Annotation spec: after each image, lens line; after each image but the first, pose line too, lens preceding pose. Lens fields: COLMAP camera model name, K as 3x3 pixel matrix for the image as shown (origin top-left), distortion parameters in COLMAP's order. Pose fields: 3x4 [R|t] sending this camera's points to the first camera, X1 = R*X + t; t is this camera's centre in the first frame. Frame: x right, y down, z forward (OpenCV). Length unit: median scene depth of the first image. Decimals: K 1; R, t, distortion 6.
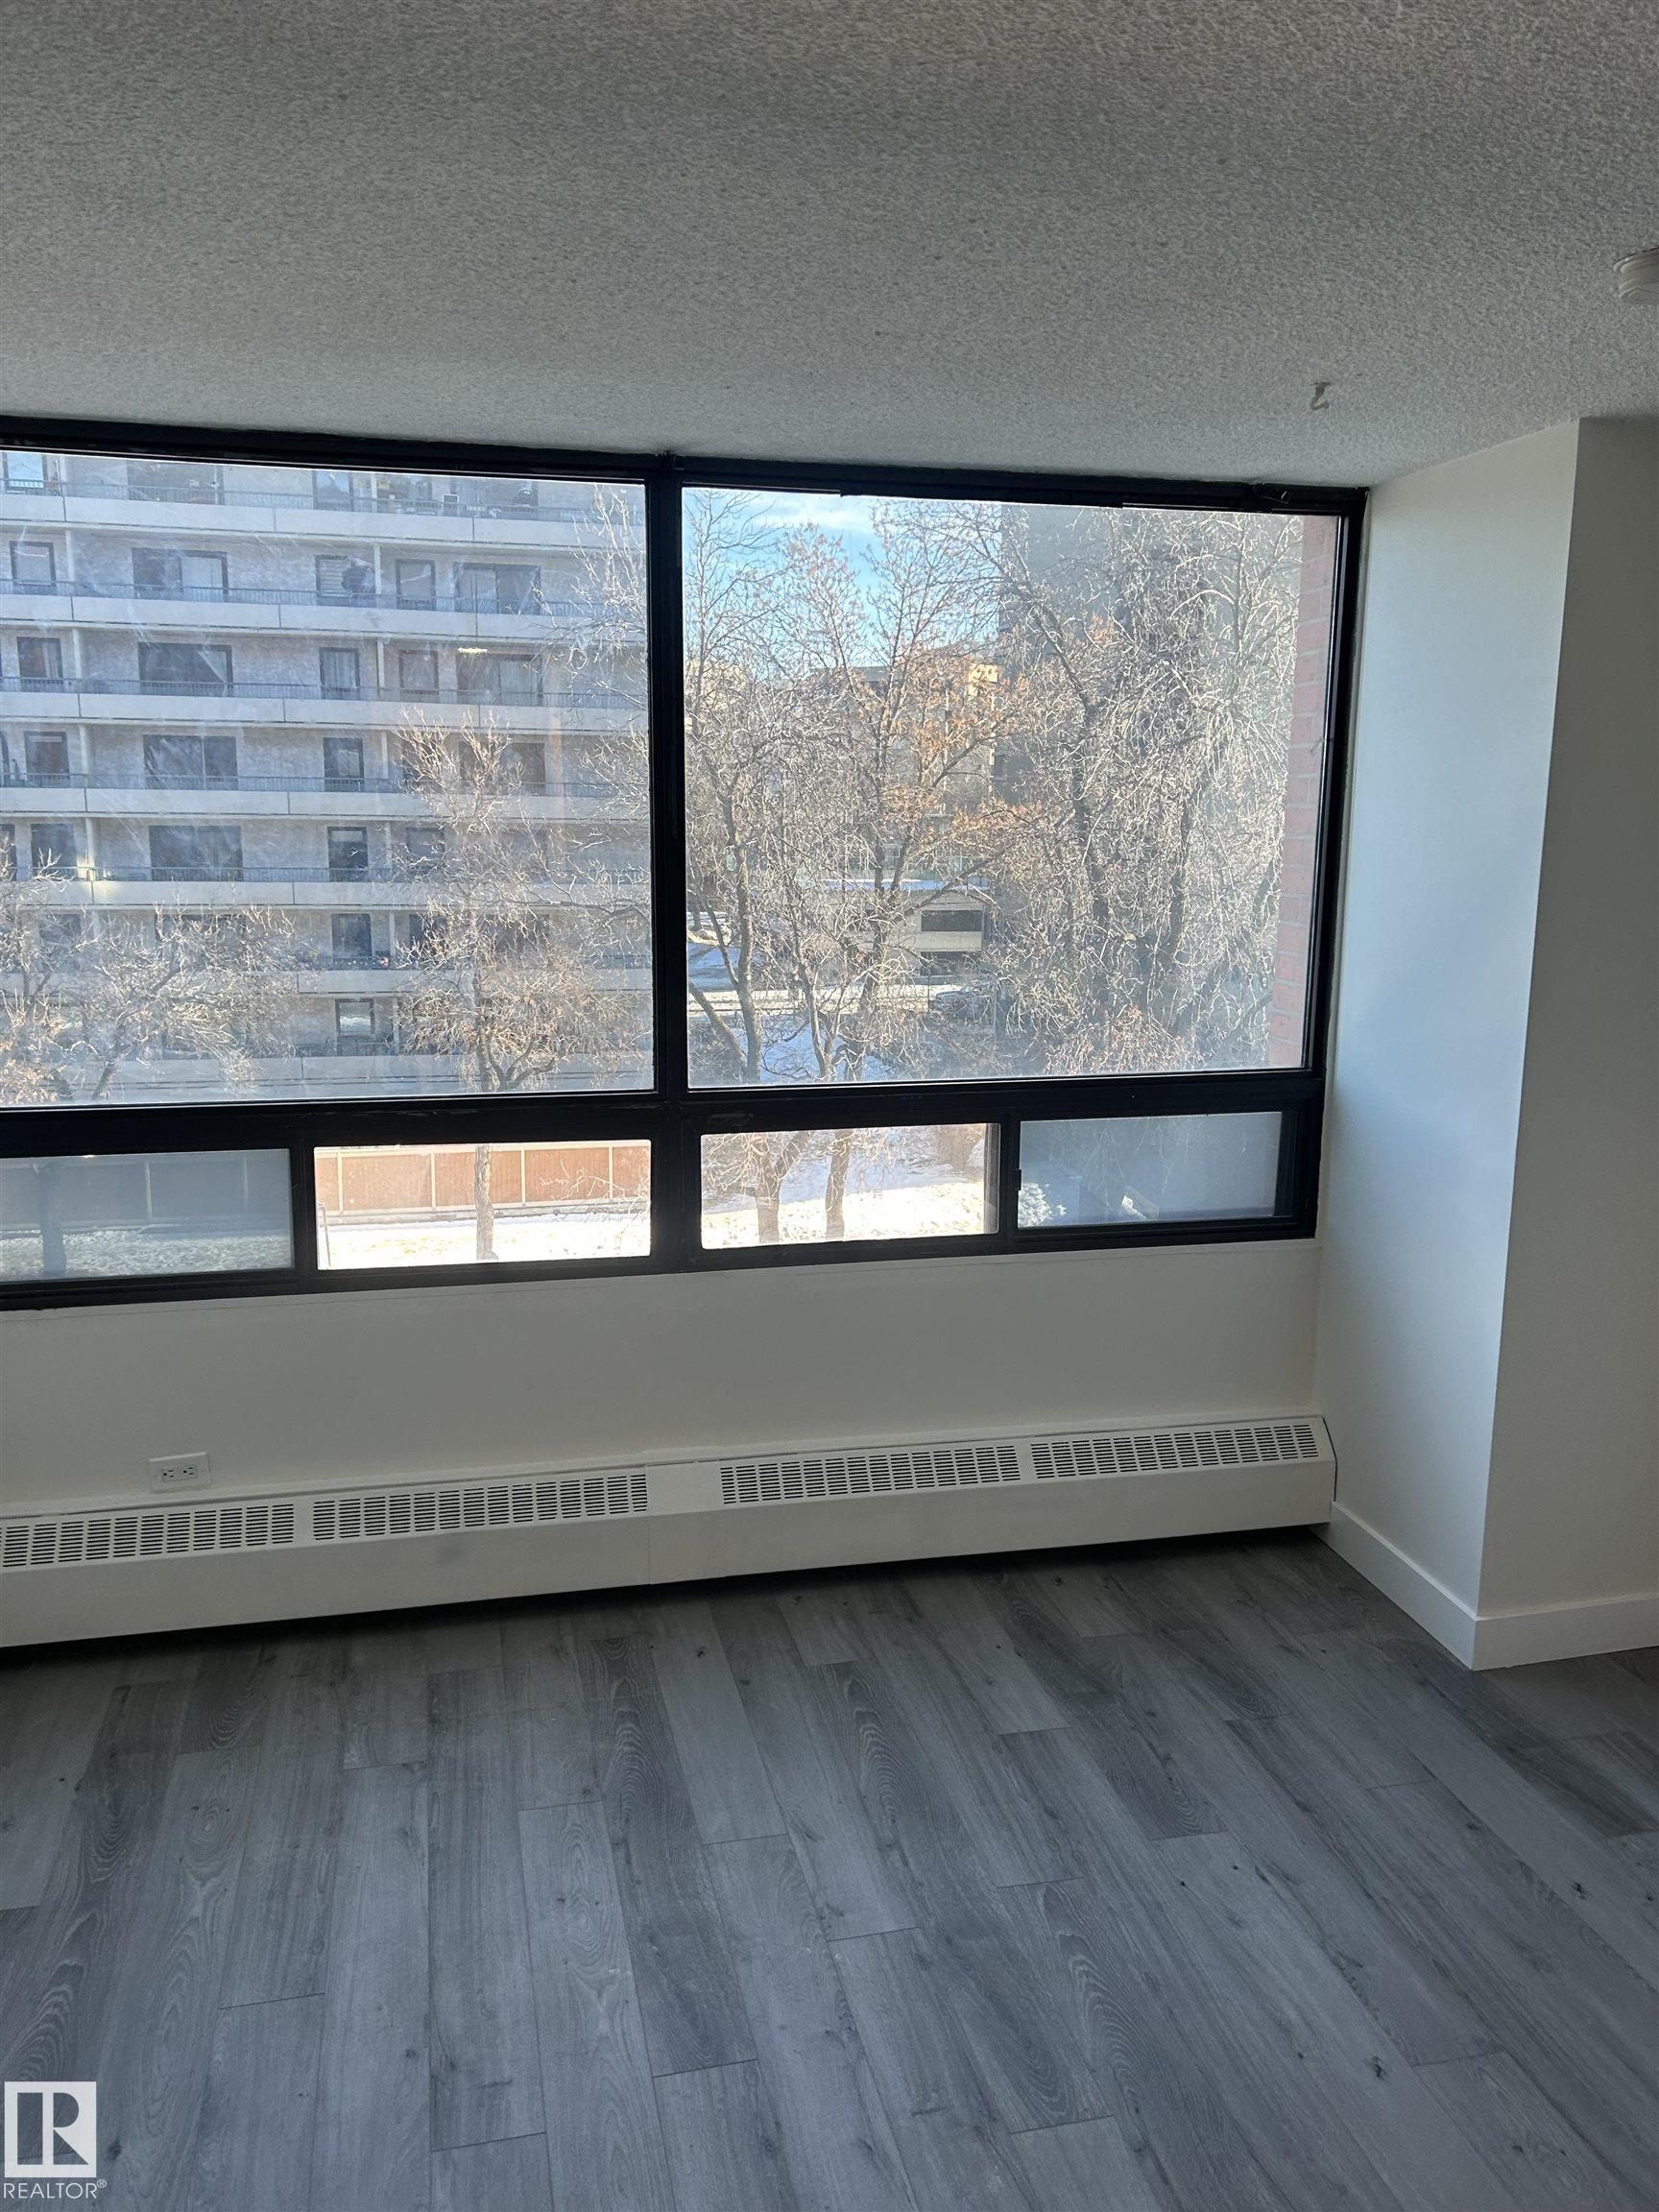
lens RADIAL K [[1660.7, 0, 812.2], [0, 1660.7, 1110.1], [0, 0, 1]] dist [0.052019, -0.052760]
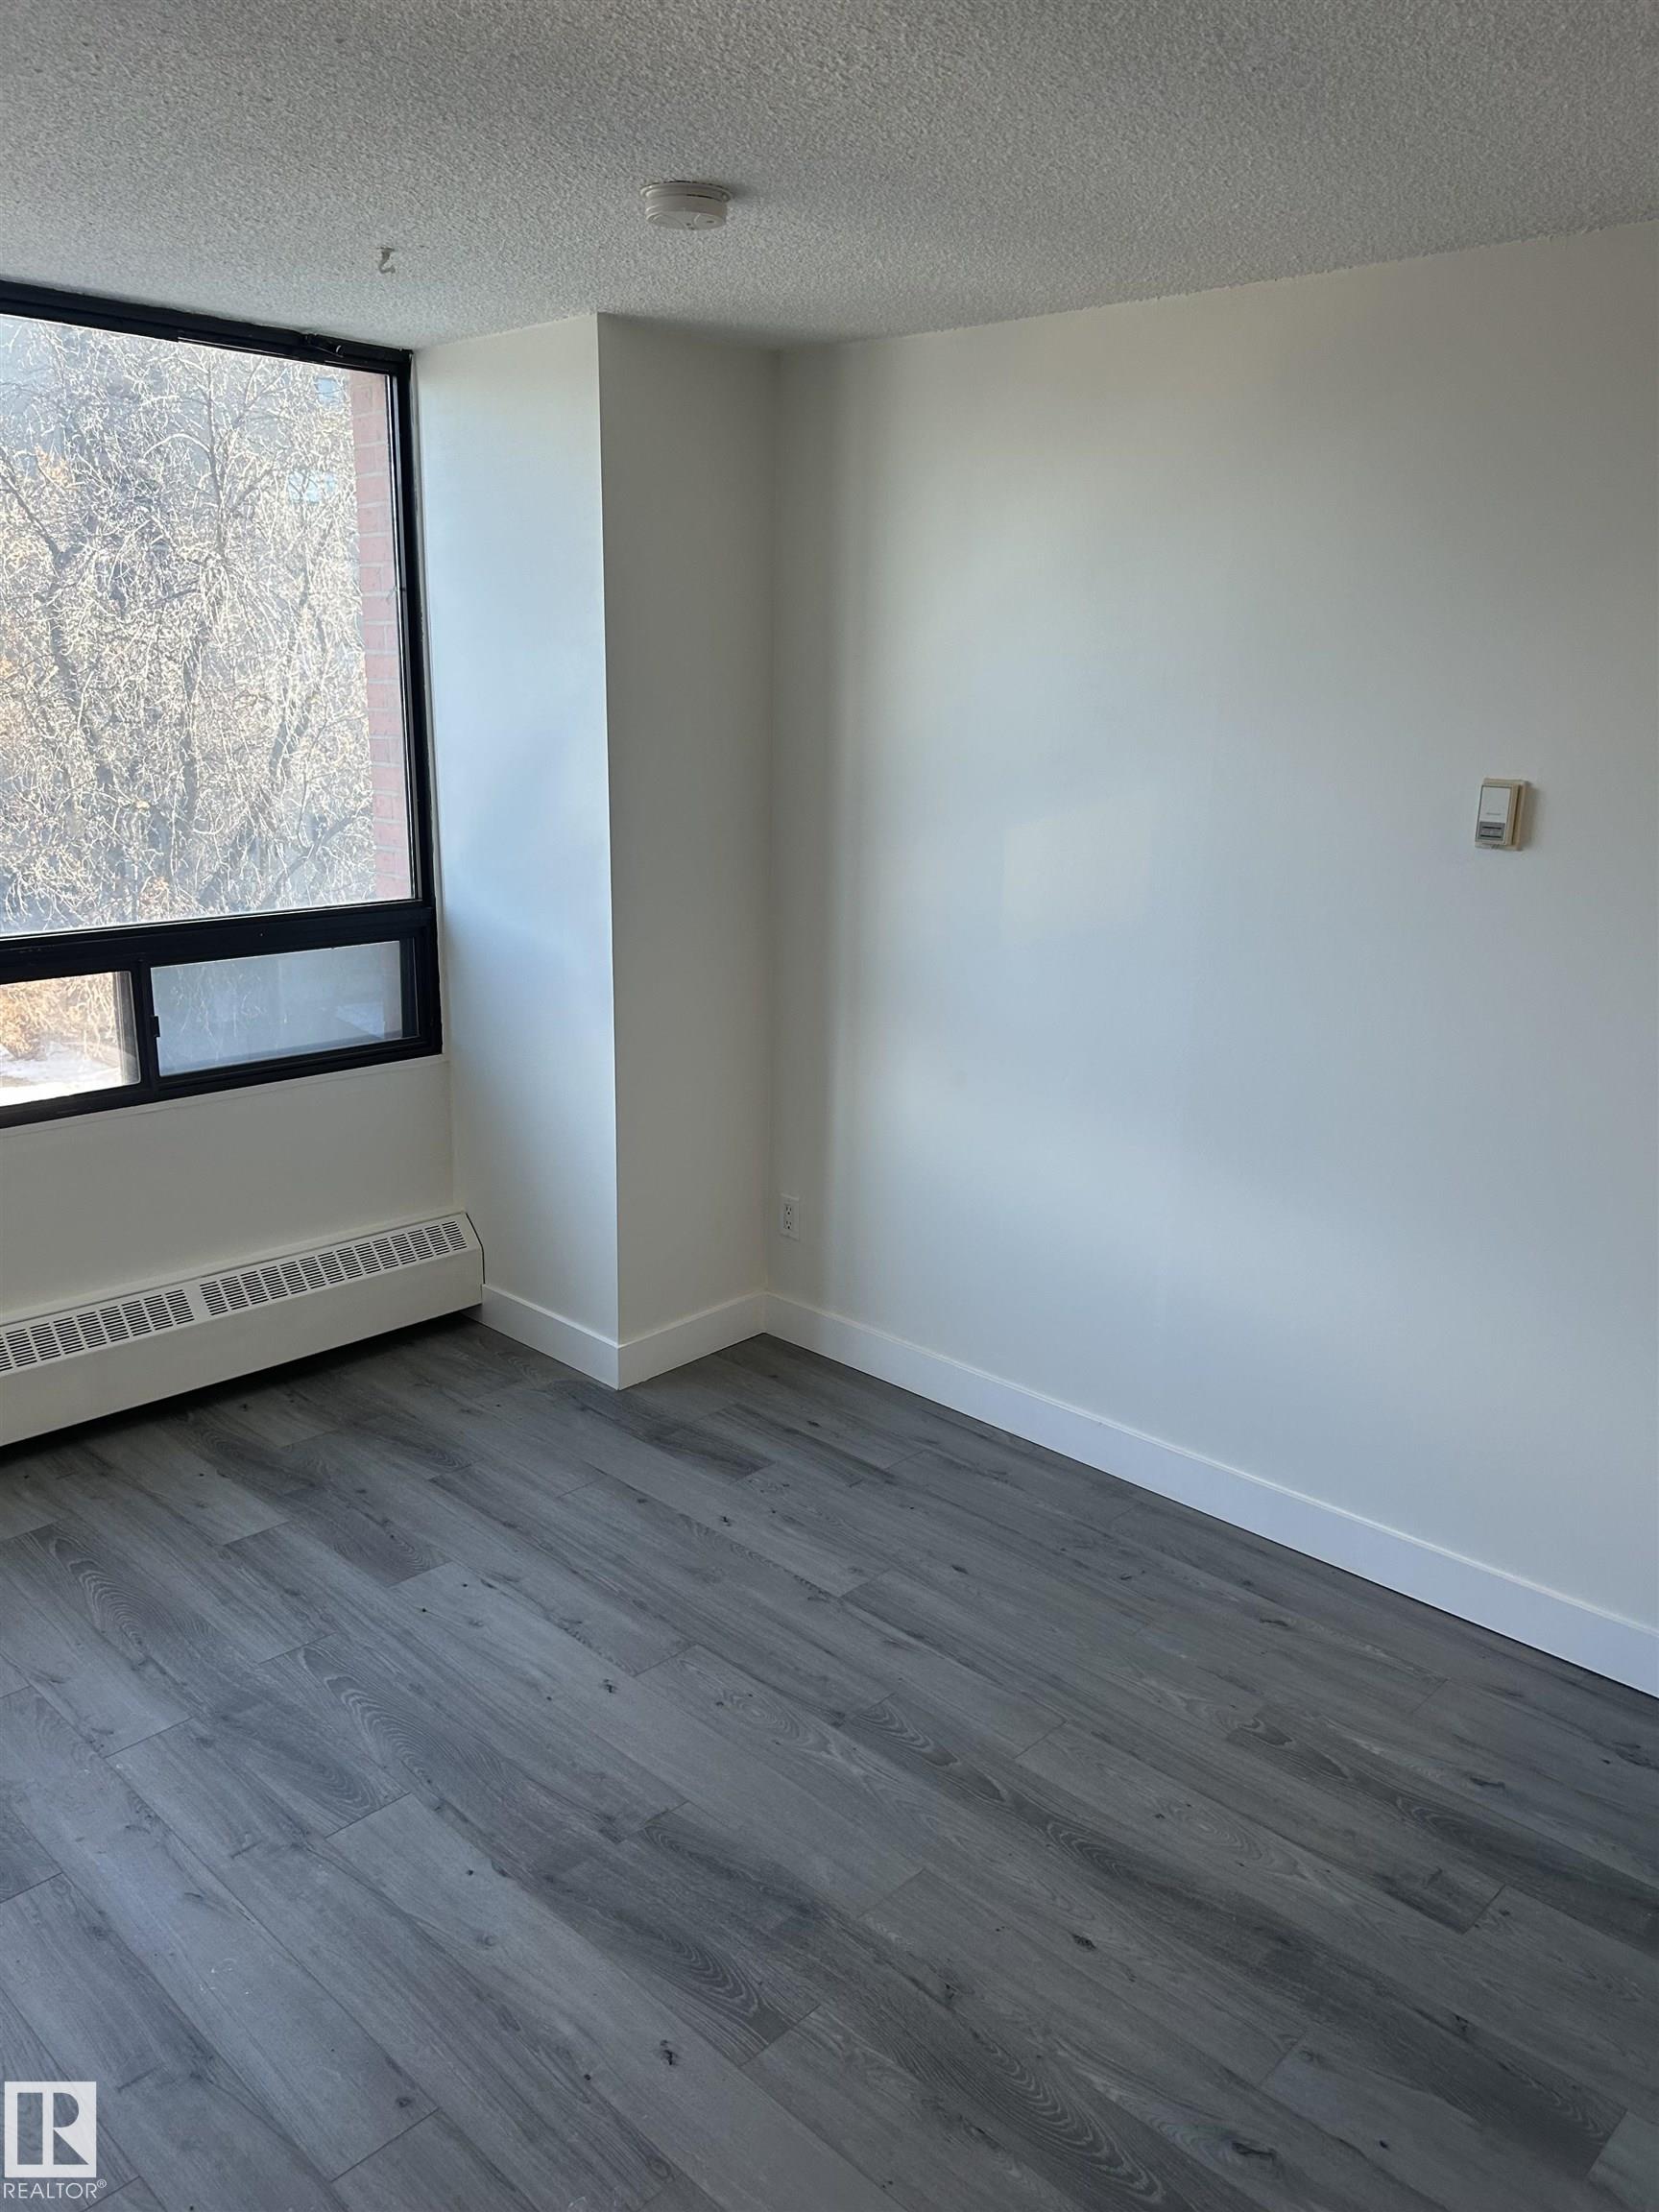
lens RADIAL K [[1657.4, 0, 829.5], [0, 1657.4, 1106.0], [0, 0, 1]] dist [0.052463, -0.065087]
pose [[0.833609, -0.129795, 0.536888, -0.087622], [0.089415, 0.990889, 0.100720, 0.026061], [-0.545069, -0.035956, 0.837620, -0.065855]]
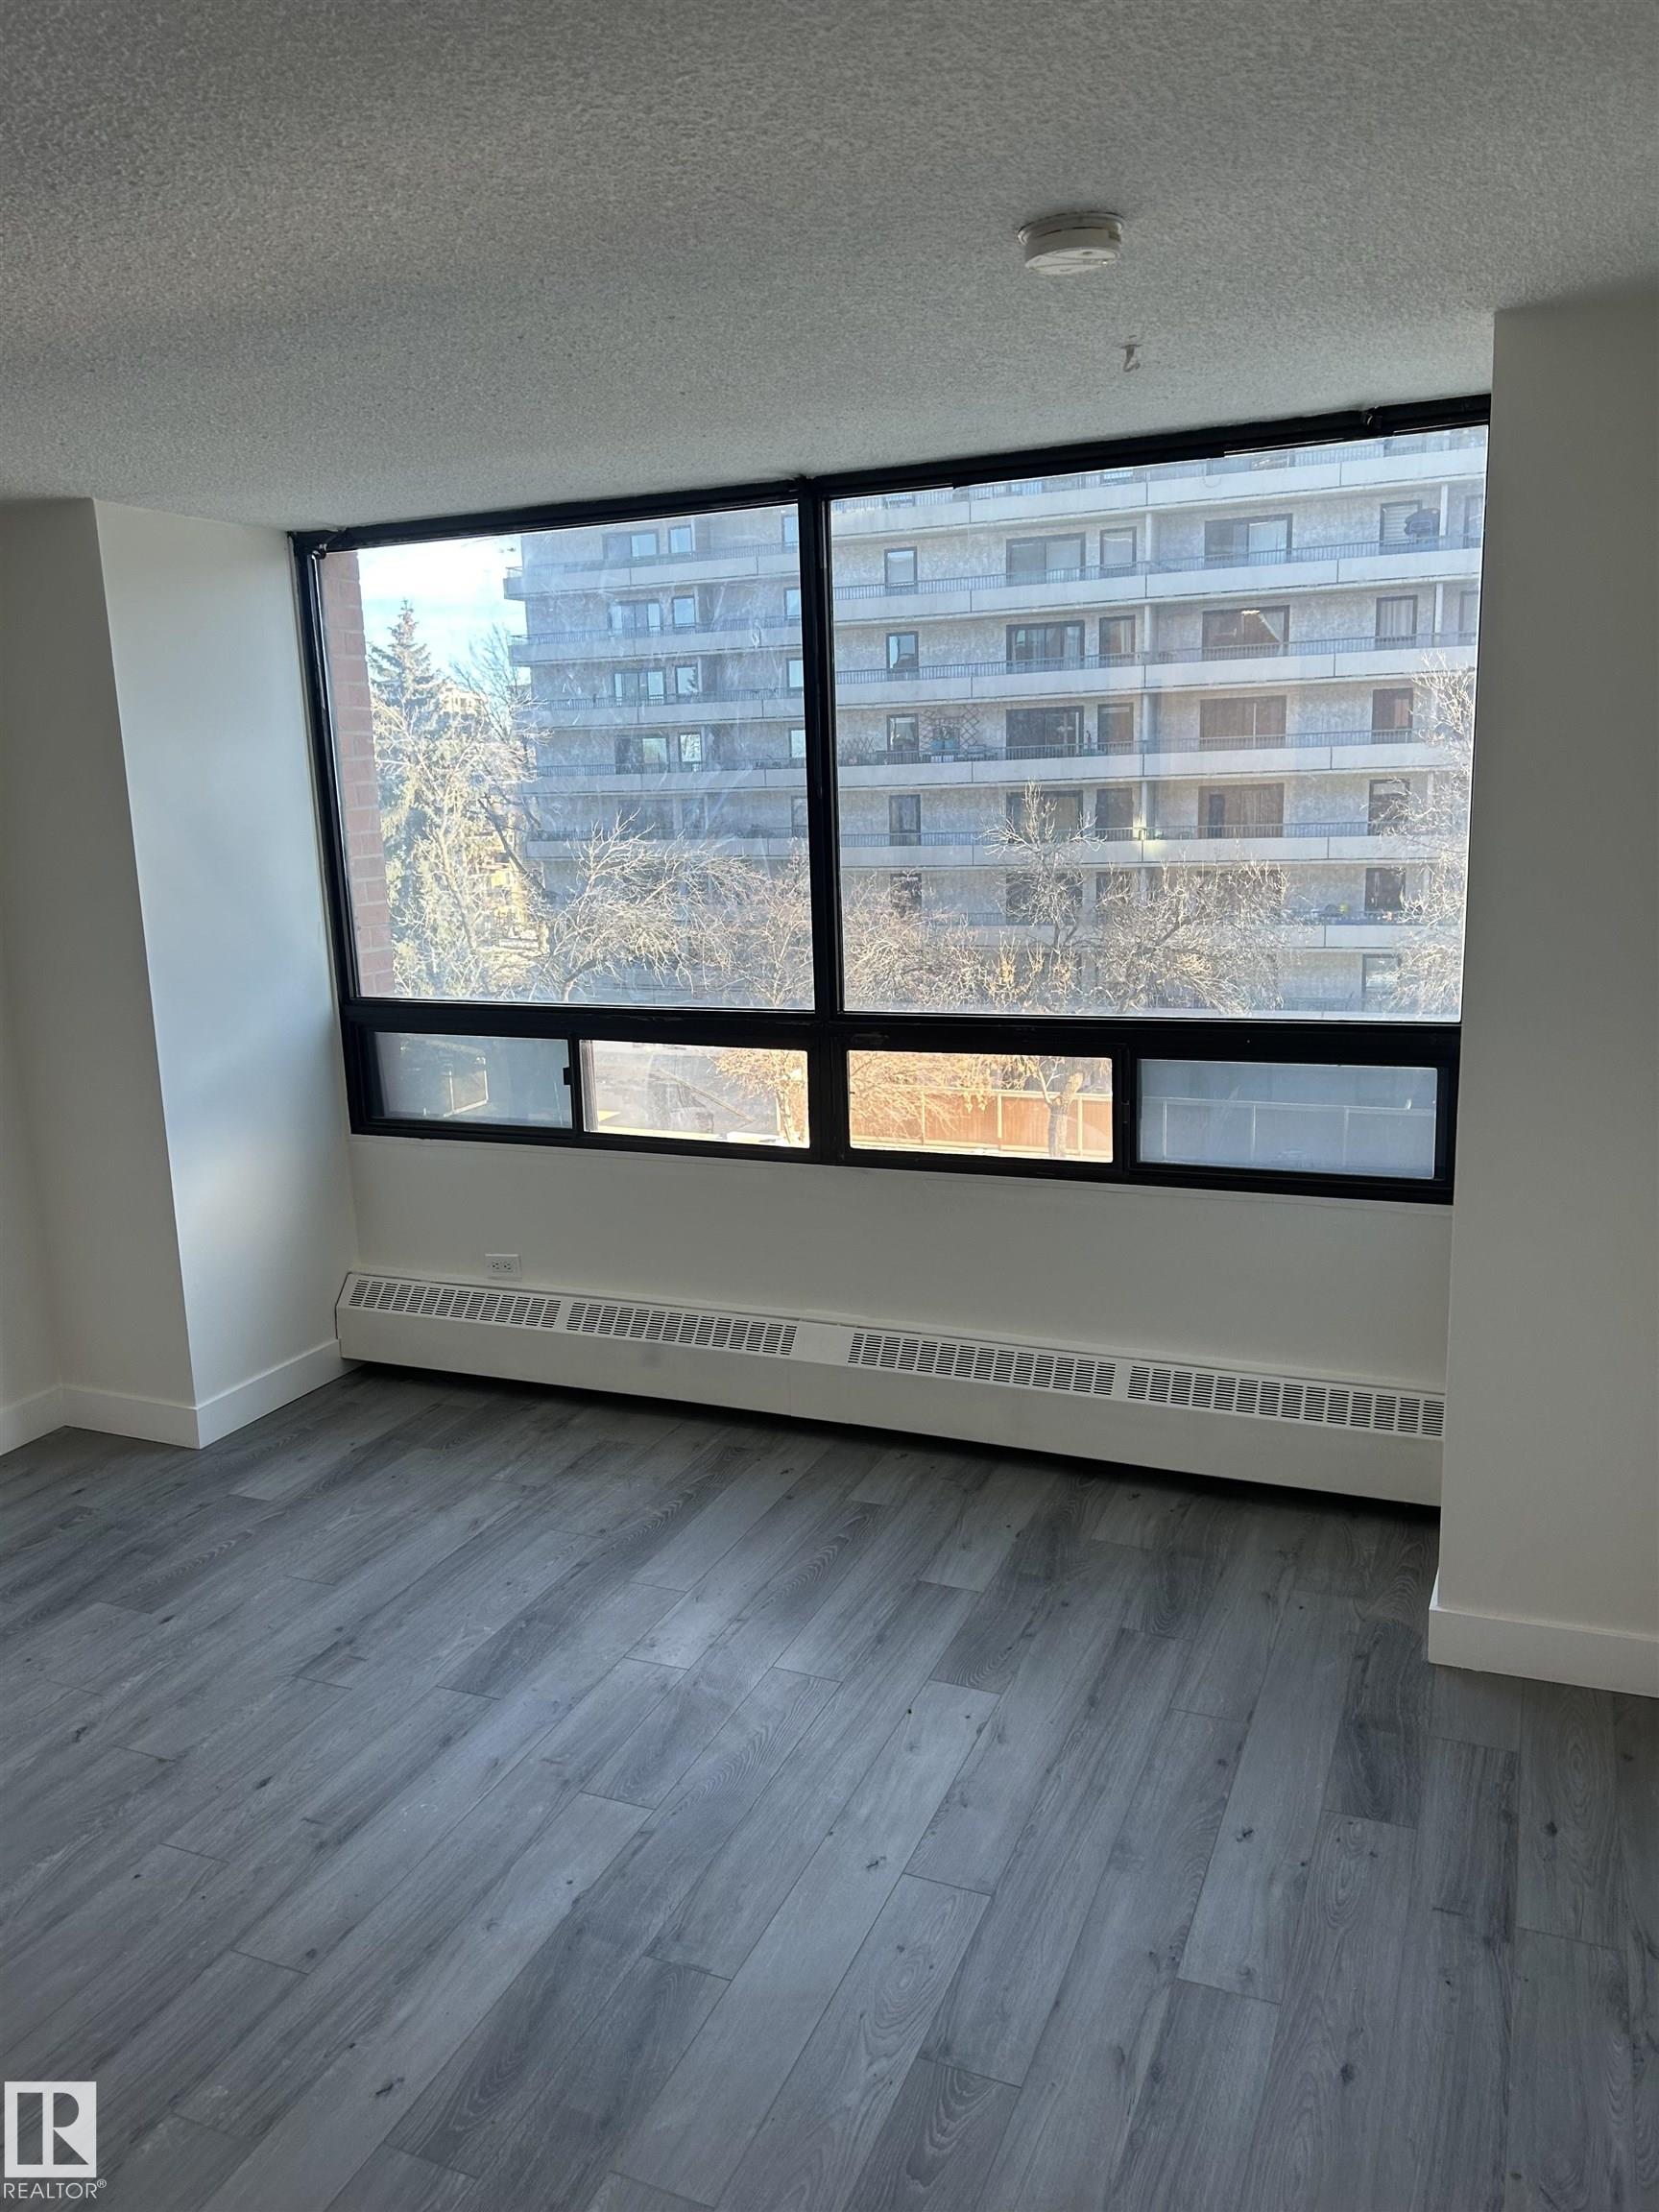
lens RADIAL K [[1676.5, 0, 829.5], [0, 1676.5, 1106.0], [0, 0, 1]] dist [0.072764, -0.076989]
pose [[0.804258, 0.080920, -0.588745, 0.638779], [-0.067914, 0.996711, 0.044219, 0.003031], [0.590387, 0.004420, 0.807109, 0.028638]]
